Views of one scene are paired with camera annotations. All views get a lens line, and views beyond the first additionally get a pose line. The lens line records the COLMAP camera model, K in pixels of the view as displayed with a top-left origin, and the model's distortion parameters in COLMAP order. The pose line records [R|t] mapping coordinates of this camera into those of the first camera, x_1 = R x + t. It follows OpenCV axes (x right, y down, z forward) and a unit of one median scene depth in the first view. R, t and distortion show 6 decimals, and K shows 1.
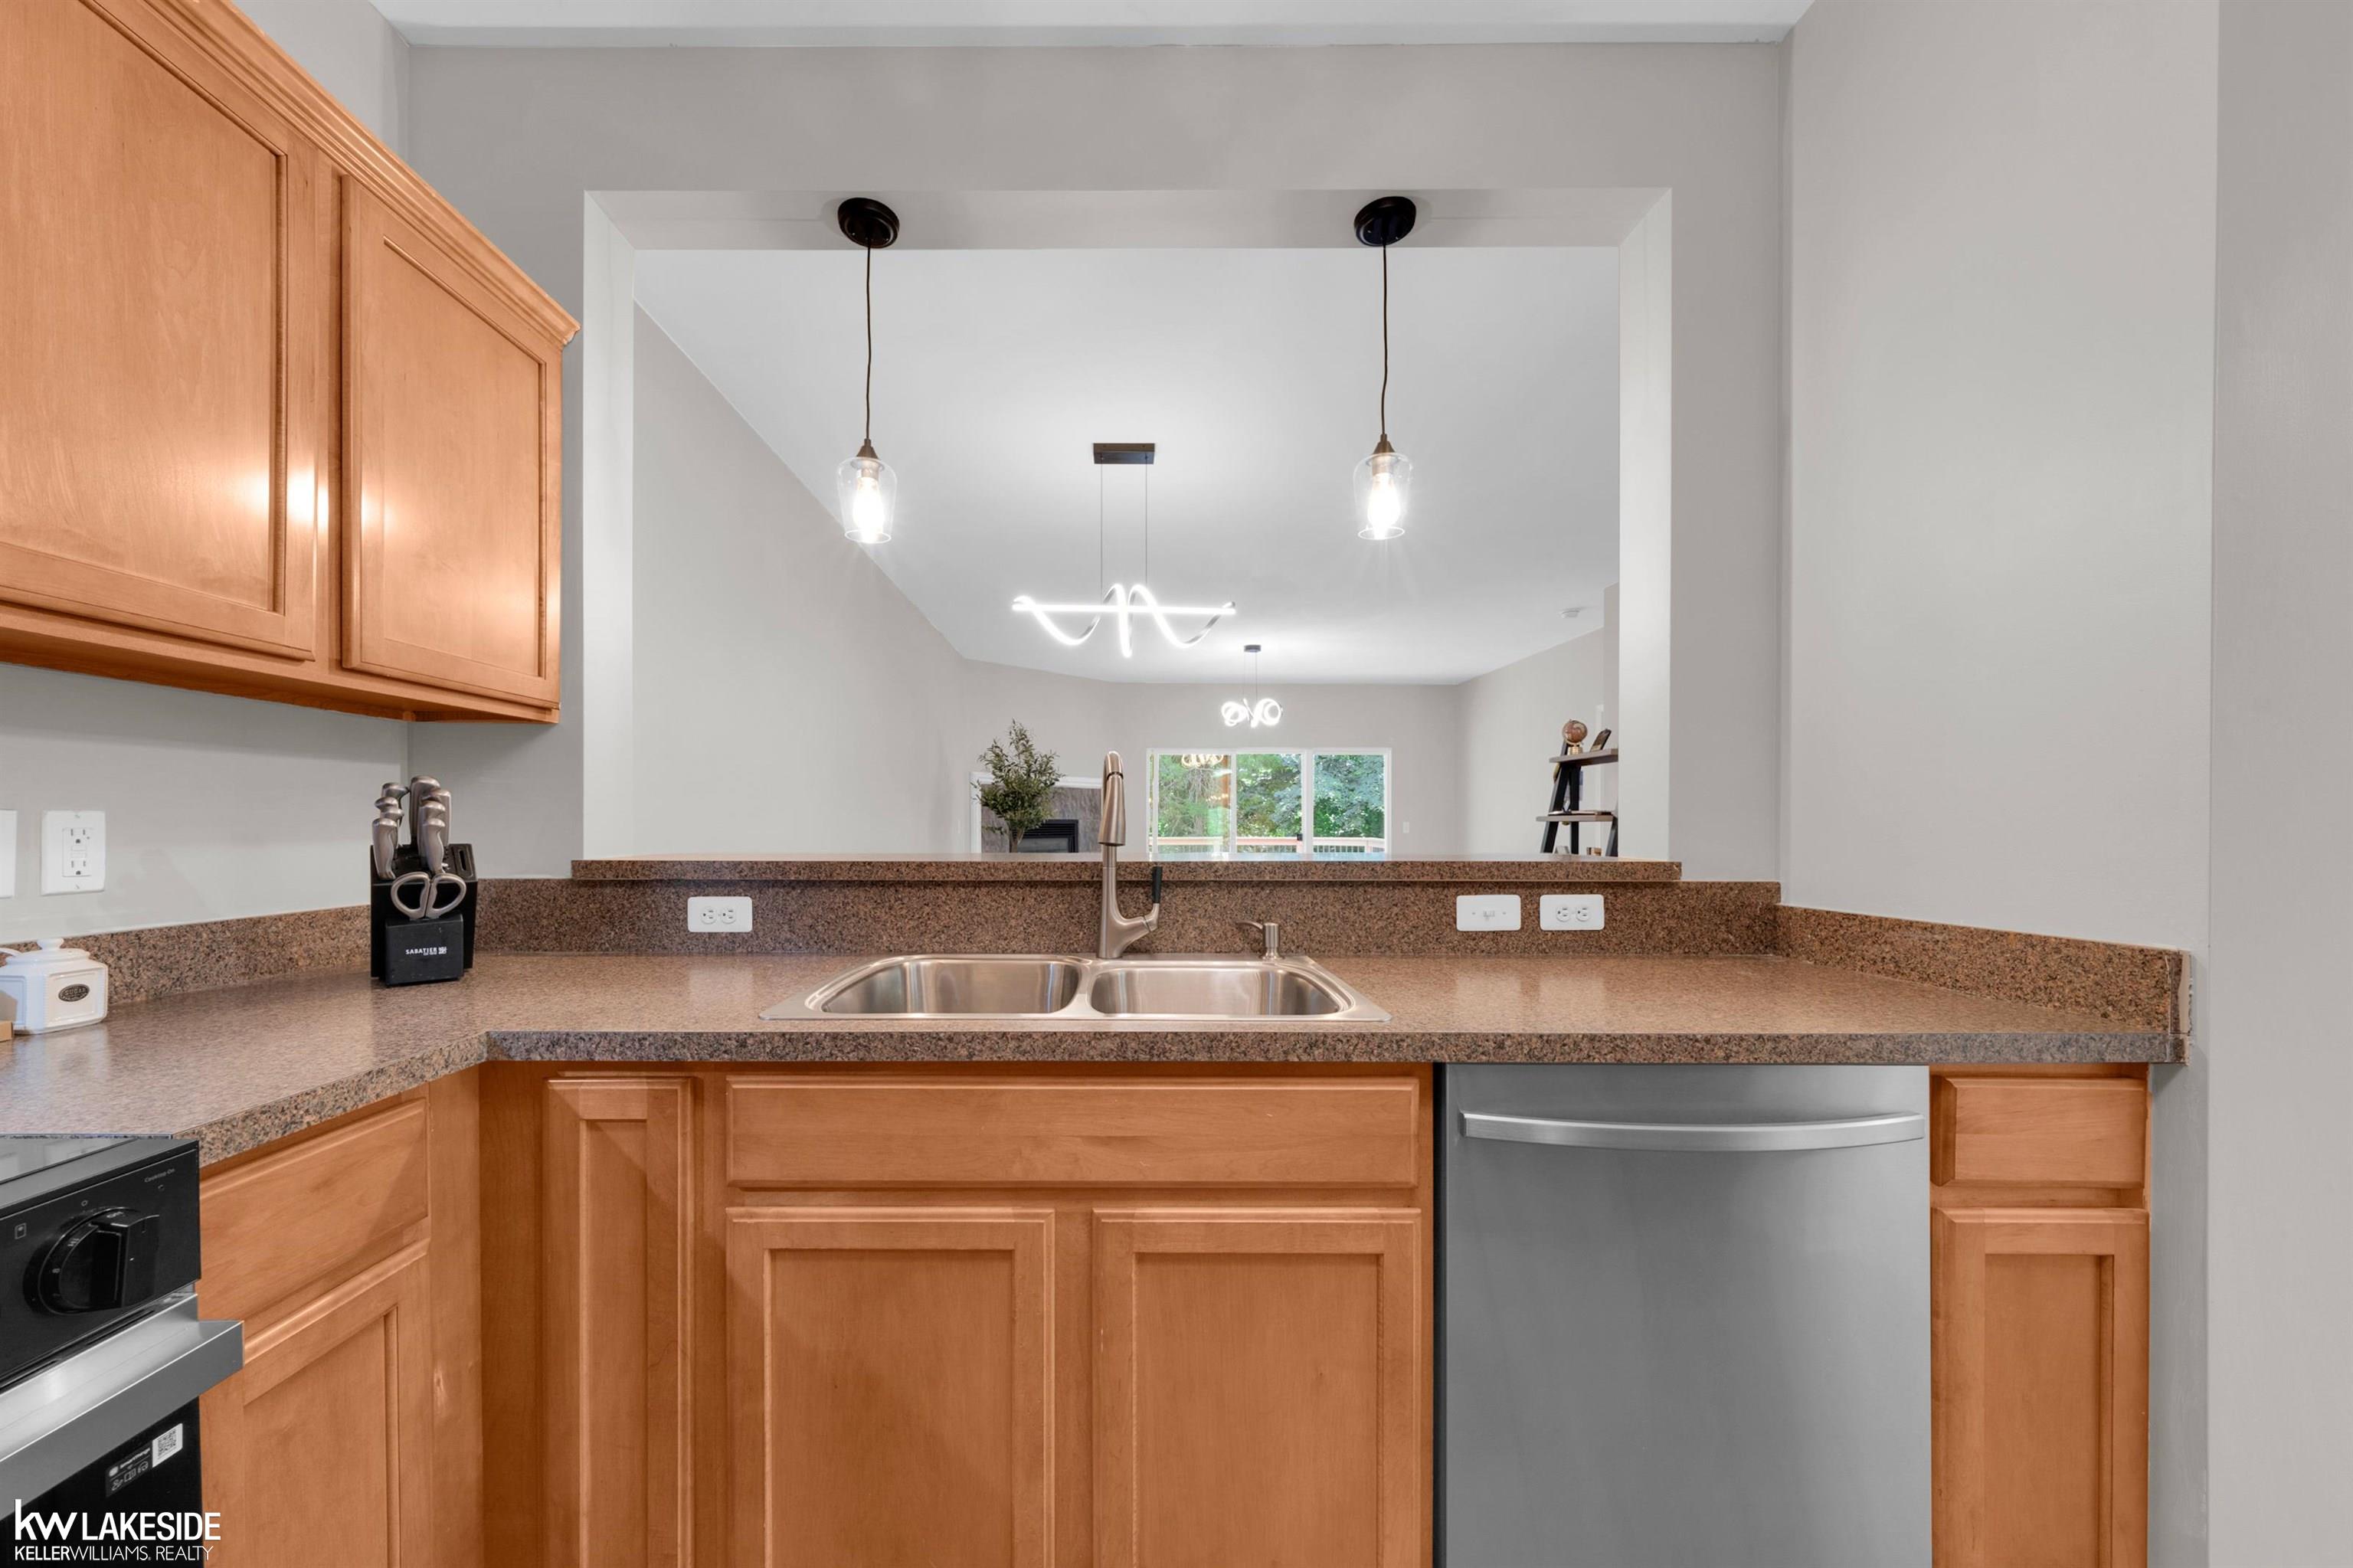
lens RADIAL K [[834.9, 0, 1105.5], [0, 834.9, 826.5], [0, 0, 1]] dist [-0.002762, -0.000155]
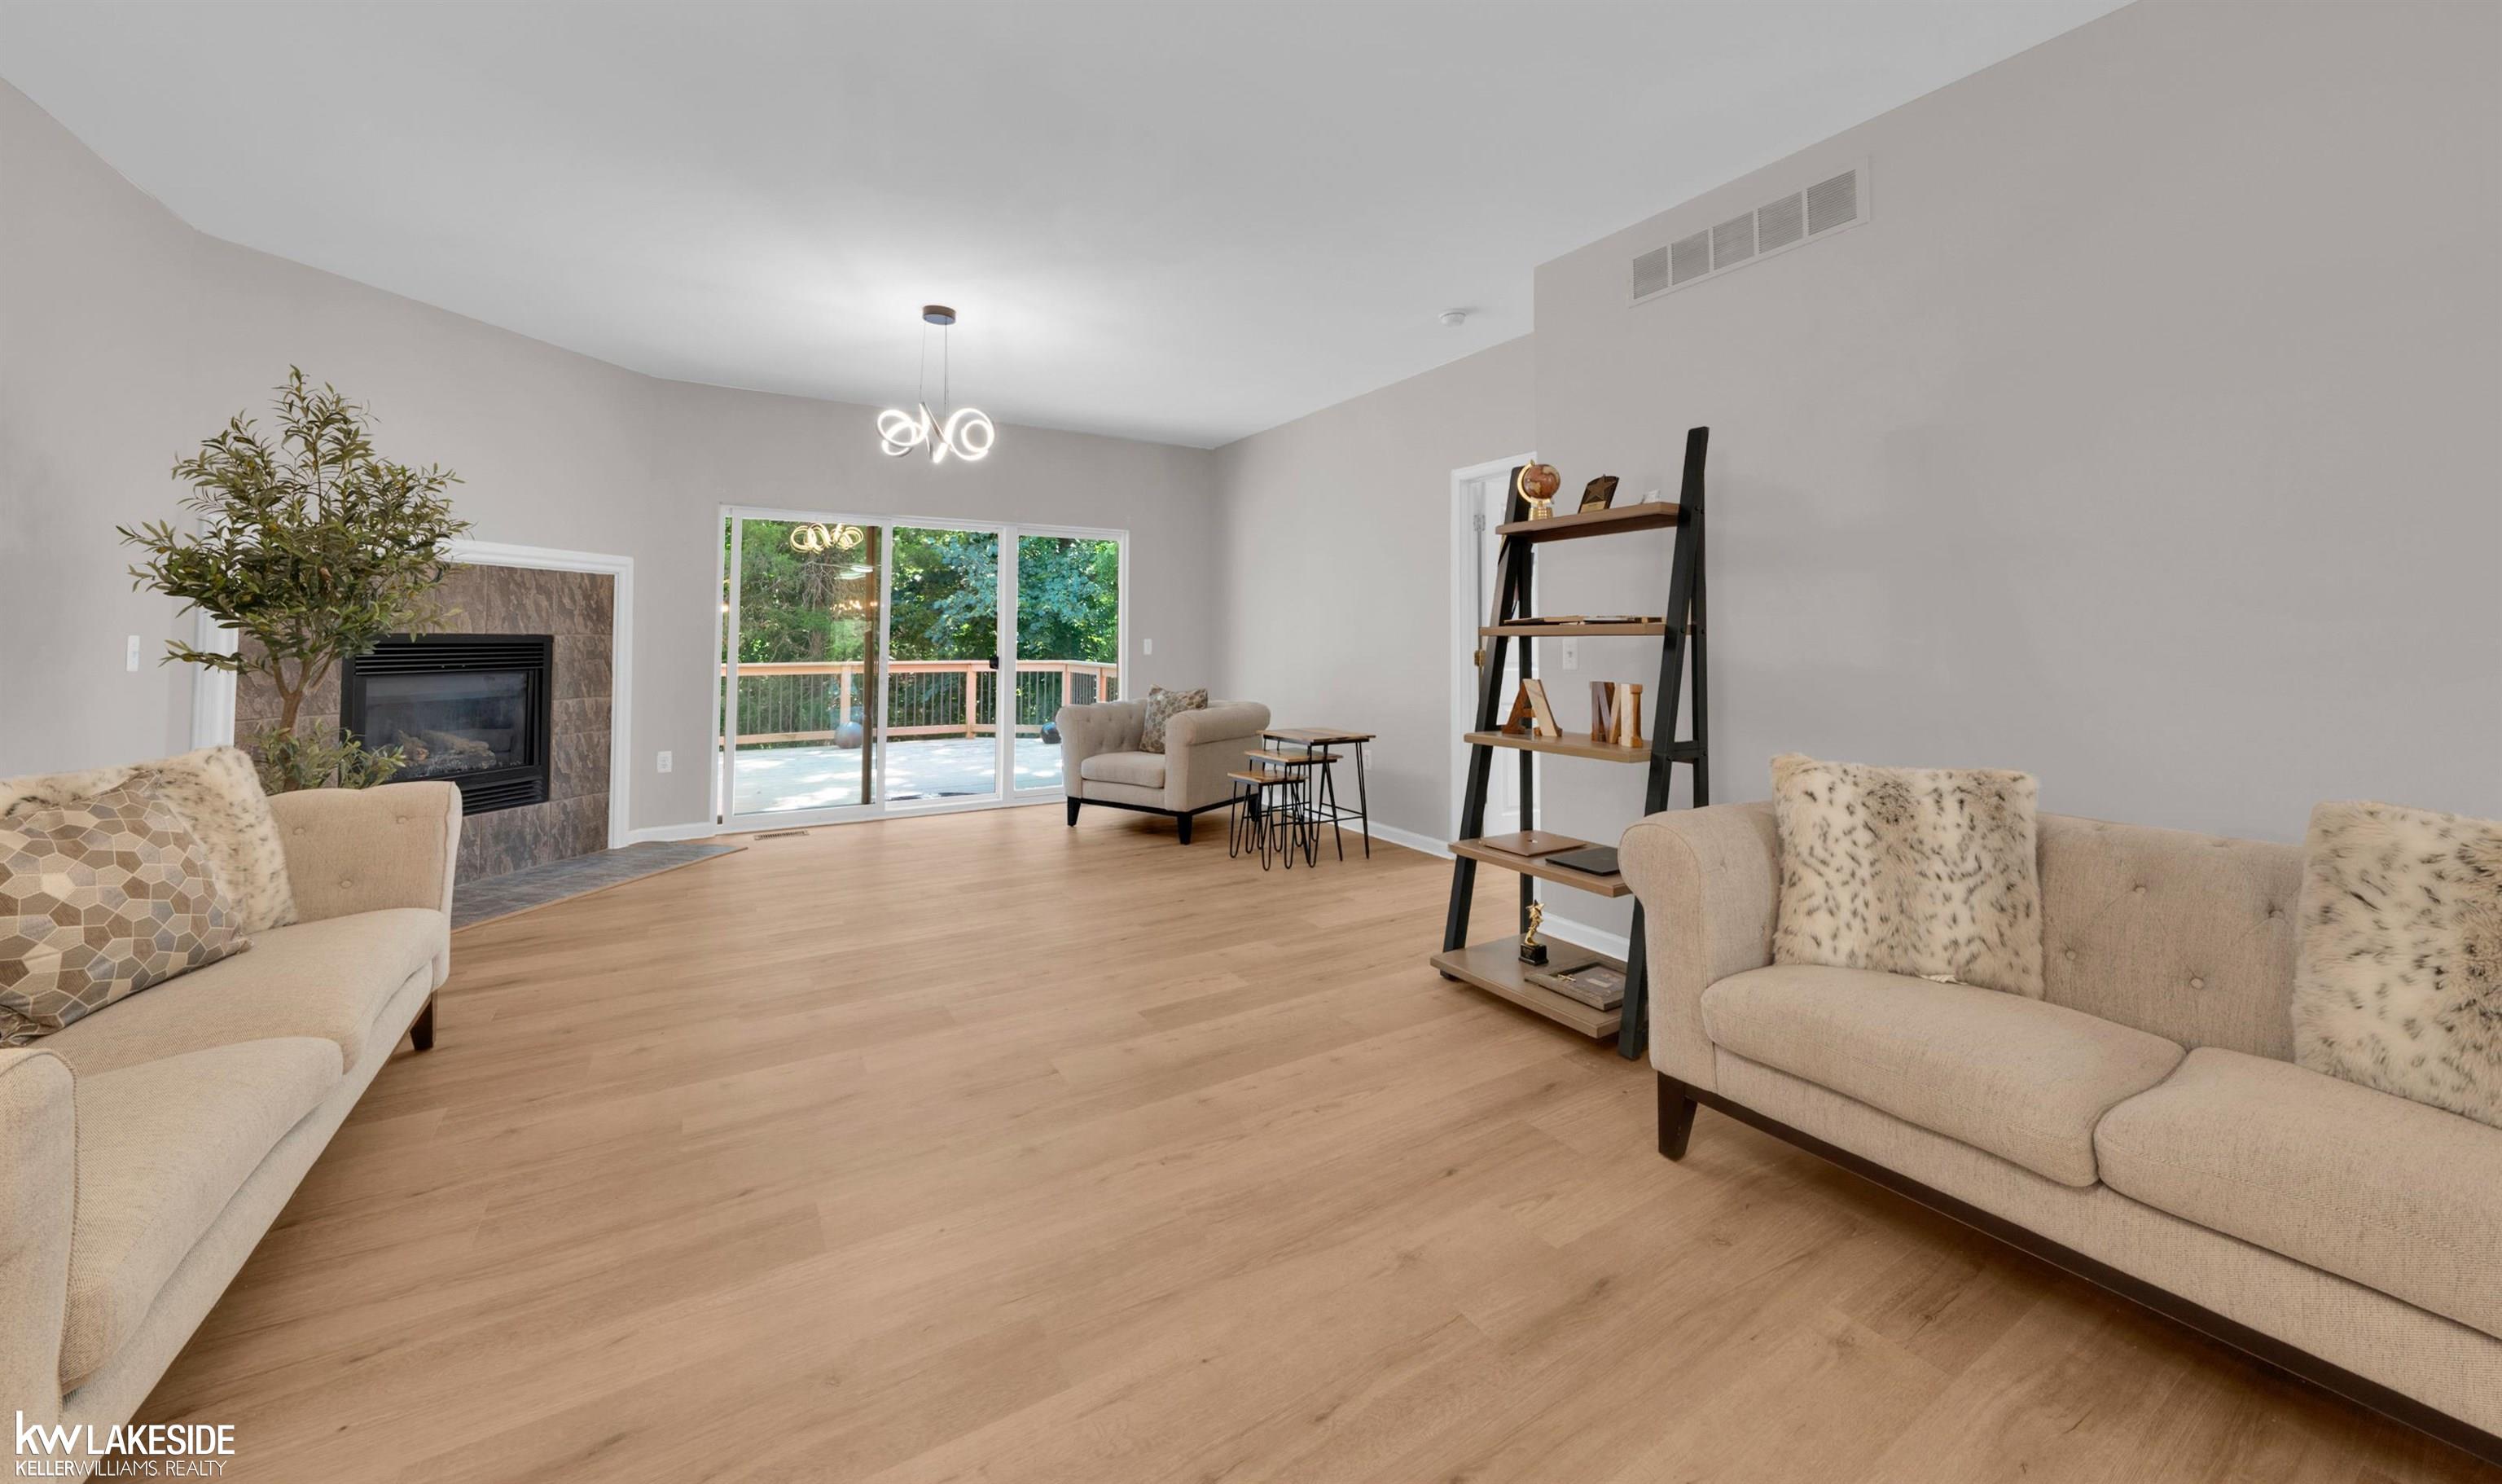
lens RADIAL K [[900.6, 0, 1242.8], [0, 900.6, 598.8], [0, 0, 1]] dist [-0.001592, -0.000386]
pose [[0.849405, 0.020824, 0.527331, 0.040860], [0.006225, 0.998756, -0.049467, -0.000595], [-0.527706, 0.045300, 0.848219, 0.420026]]
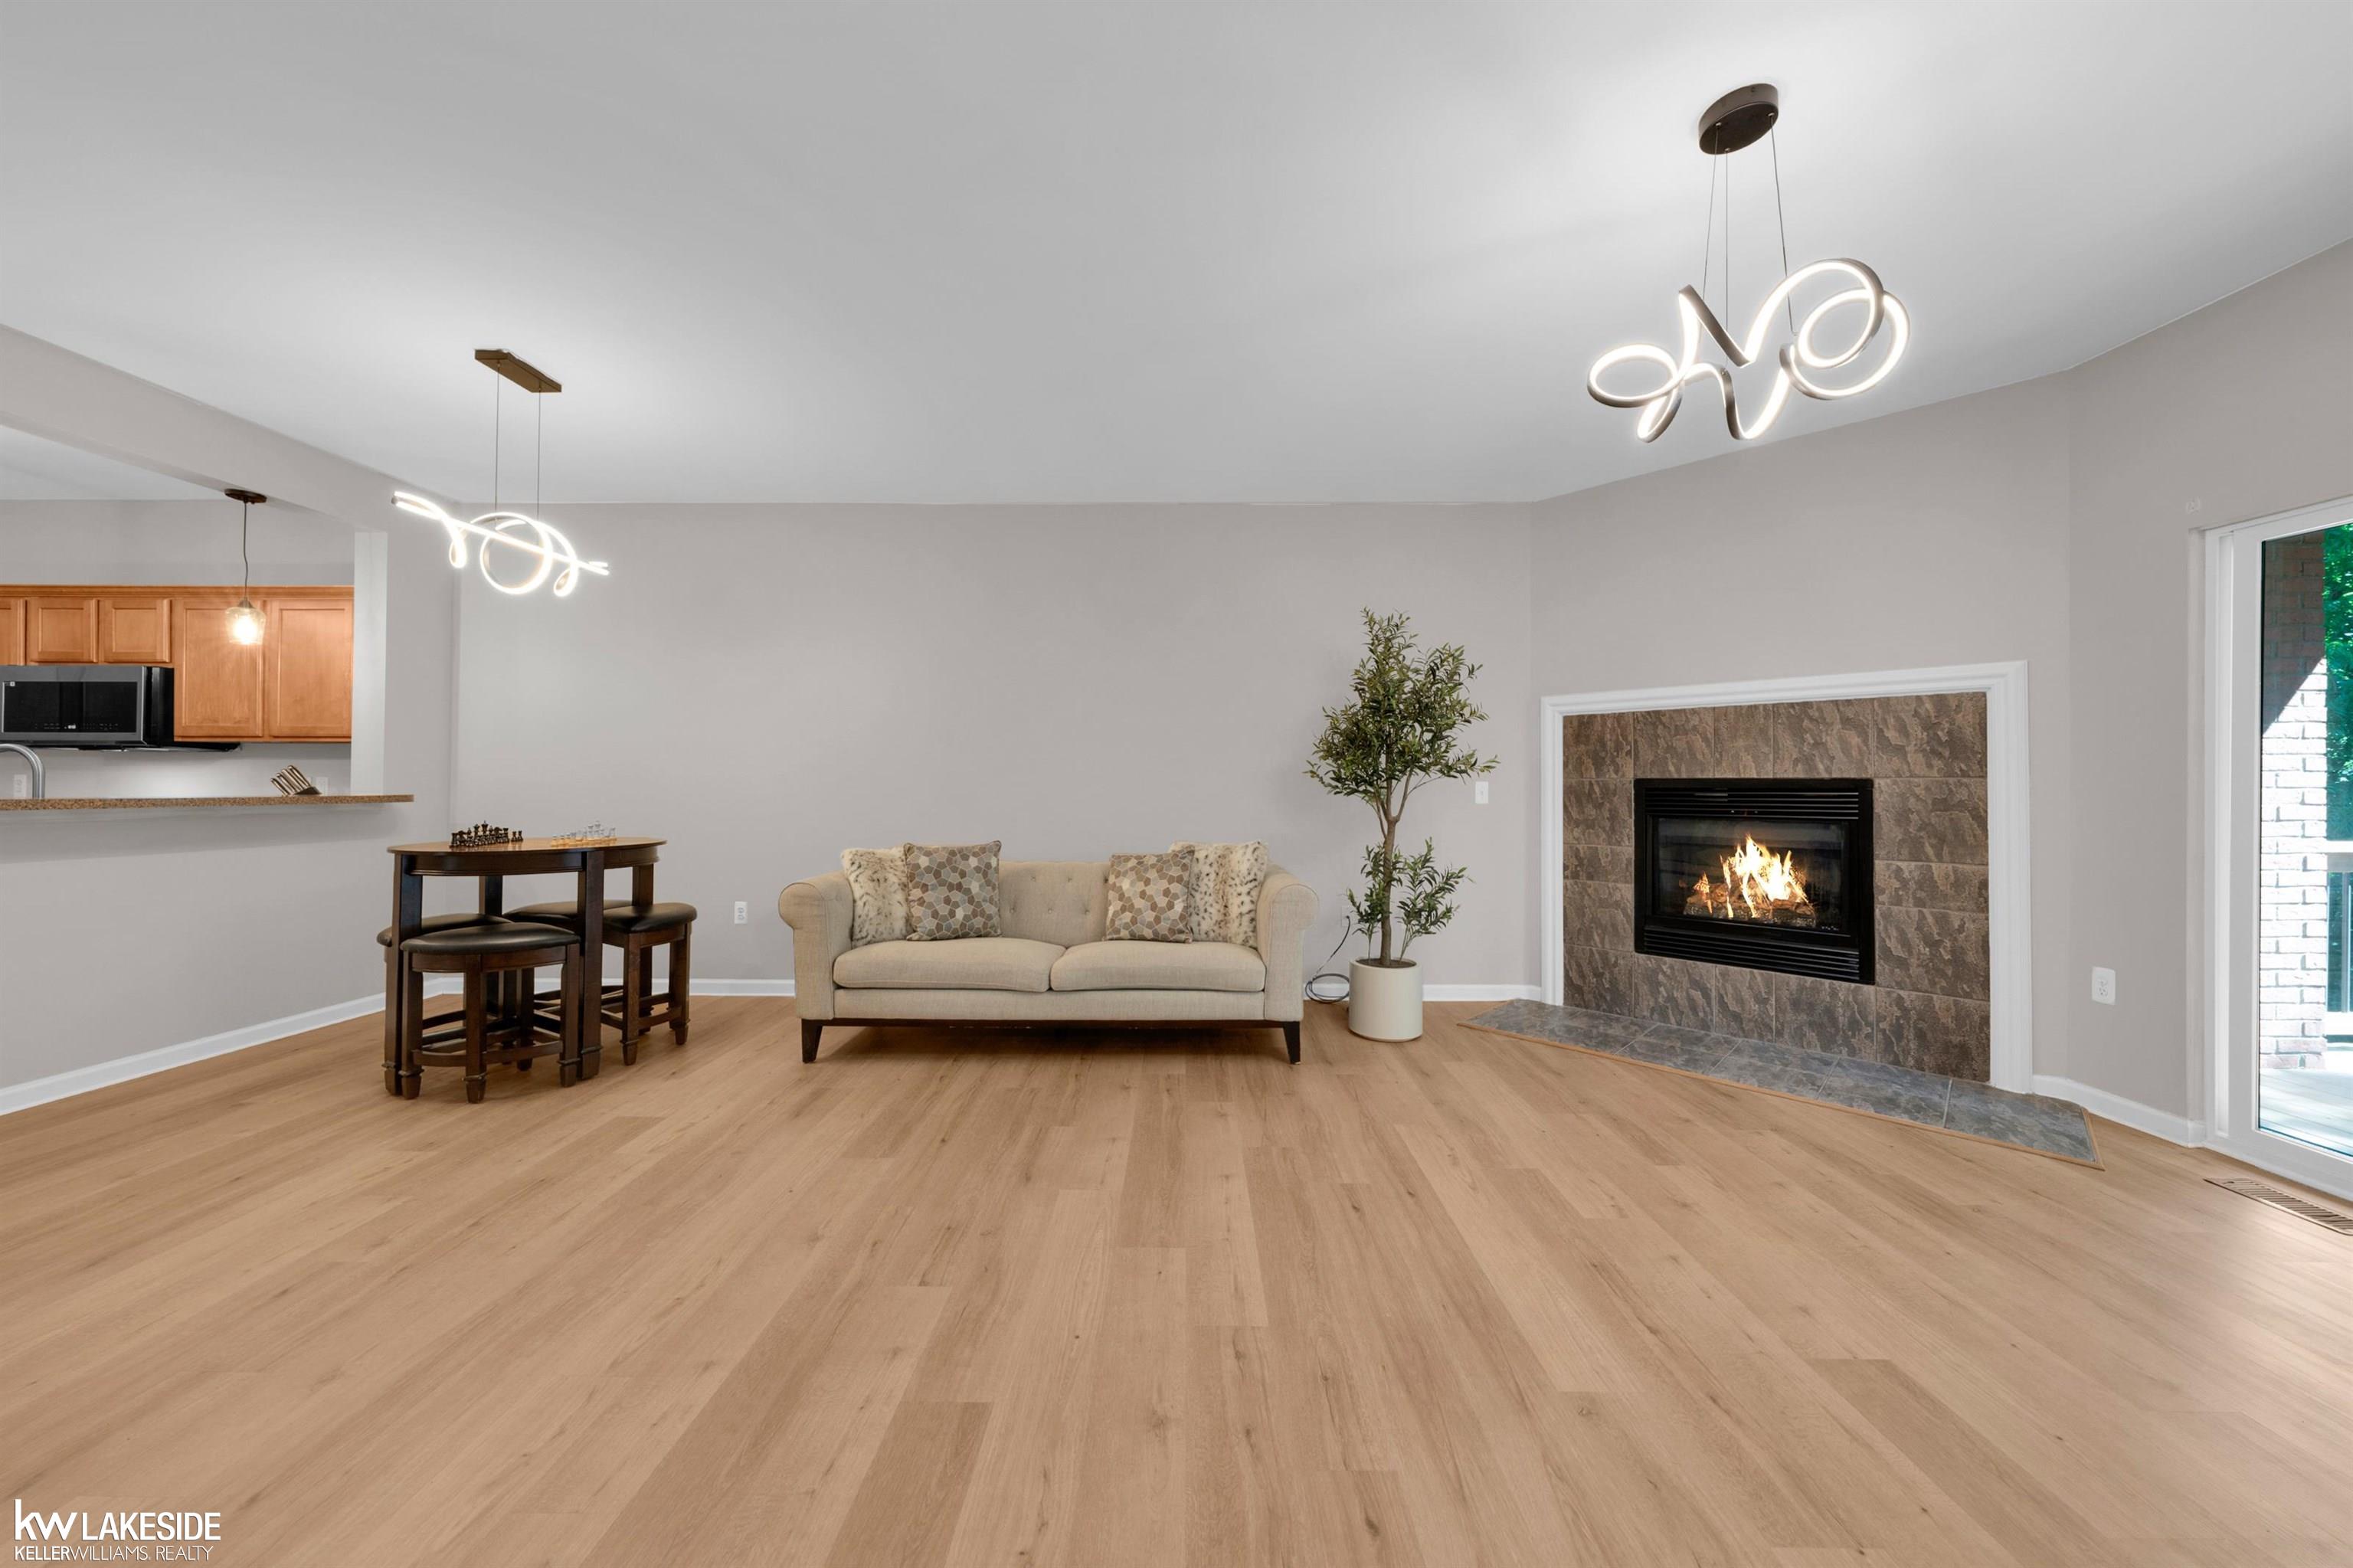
lens RADIAL K [[802.1, 0, 1171.0], [0, 802.1, 773.2], [0, 0, 1]] dist [-0.004054, 0.000110]
pose [[-0.001615, -0.016802, -0.999858, 0.436517], [-0.009551, 0.999813, -0.016786, -0.001114], [0.999953, 0.009522, -0.001776, 0.844301]]
